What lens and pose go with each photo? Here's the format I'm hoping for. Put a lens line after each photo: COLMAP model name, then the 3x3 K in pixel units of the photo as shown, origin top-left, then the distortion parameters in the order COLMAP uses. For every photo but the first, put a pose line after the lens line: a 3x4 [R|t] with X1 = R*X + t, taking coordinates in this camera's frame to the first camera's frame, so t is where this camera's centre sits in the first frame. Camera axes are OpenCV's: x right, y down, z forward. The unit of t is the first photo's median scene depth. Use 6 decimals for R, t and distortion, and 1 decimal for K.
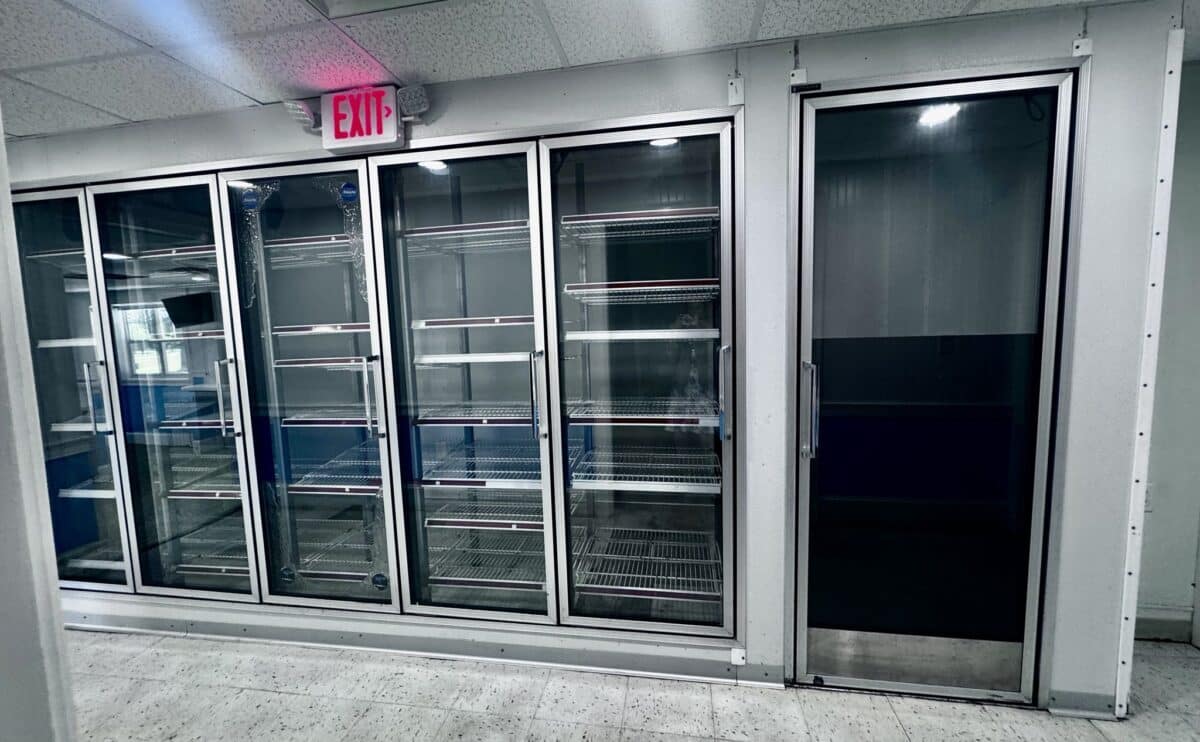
lens RADIAL K [[478.7, 0, 602.6], [0, 478.7, 362.2], [0, 0, 1]] dist [-0.002426, 0.000081]
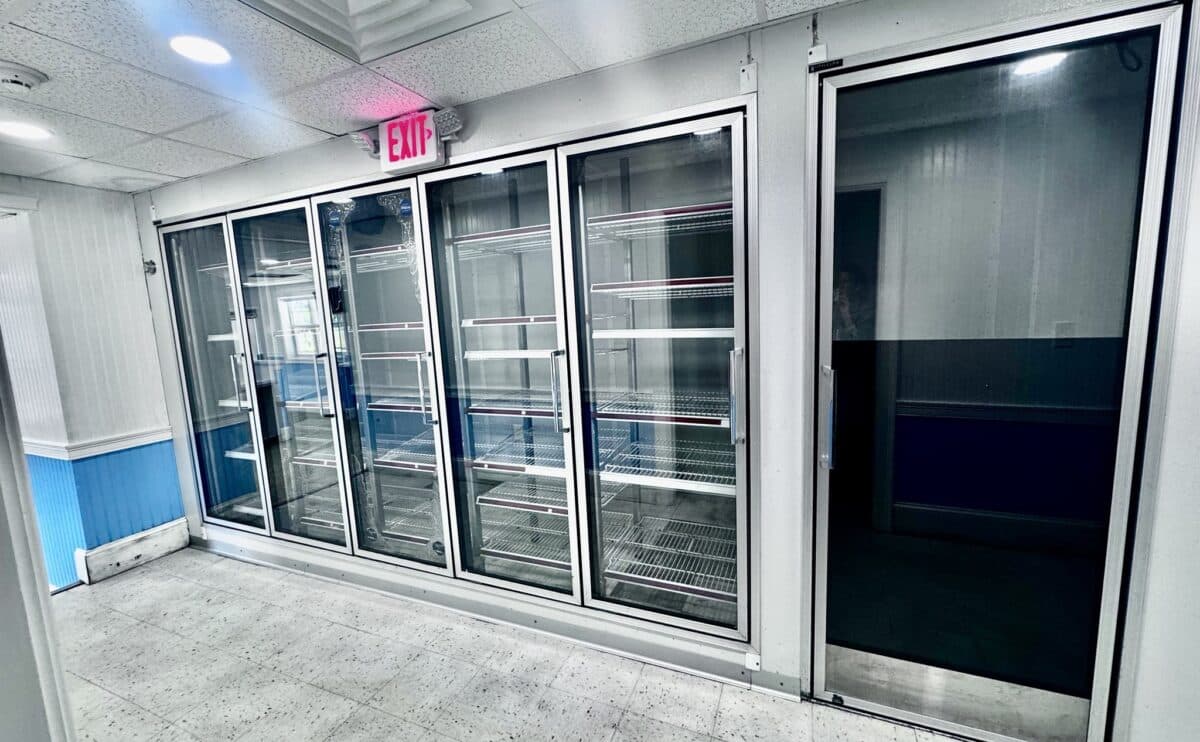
lens RADIAL K [[478.7, 0, 605.5], [0, 478.7, 362.8], [0, 0, 1]] dist [-0.002426, 0.000081]
pose [[0.972217, 0.014659, -0.233624, 0.204197], [-0.005434, 0.999182, 0.040083, -0.036148], [0.234020, -0.037700, 0.971501, -0.004459]]
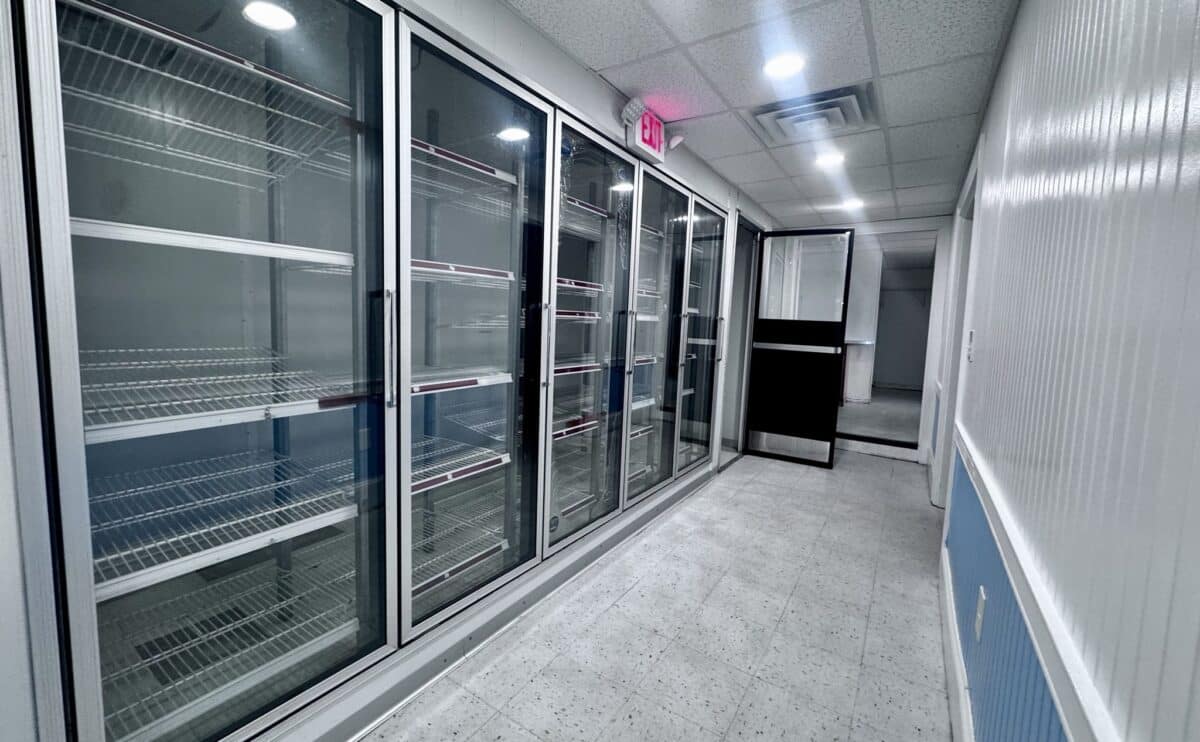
lens RADIAL K [[478.7, 0, 592.2], [0, 478.7, 369.6], [0, 0, 1]] dist [-0.002426, 0.000081]
pose [[0.415138, -0.037556, 0.908983, -1.754782], [0.042495, 0.998857, 0.021862, 0.119525], [-0.908765, 0.029551, 0.416260, 0.572392]]
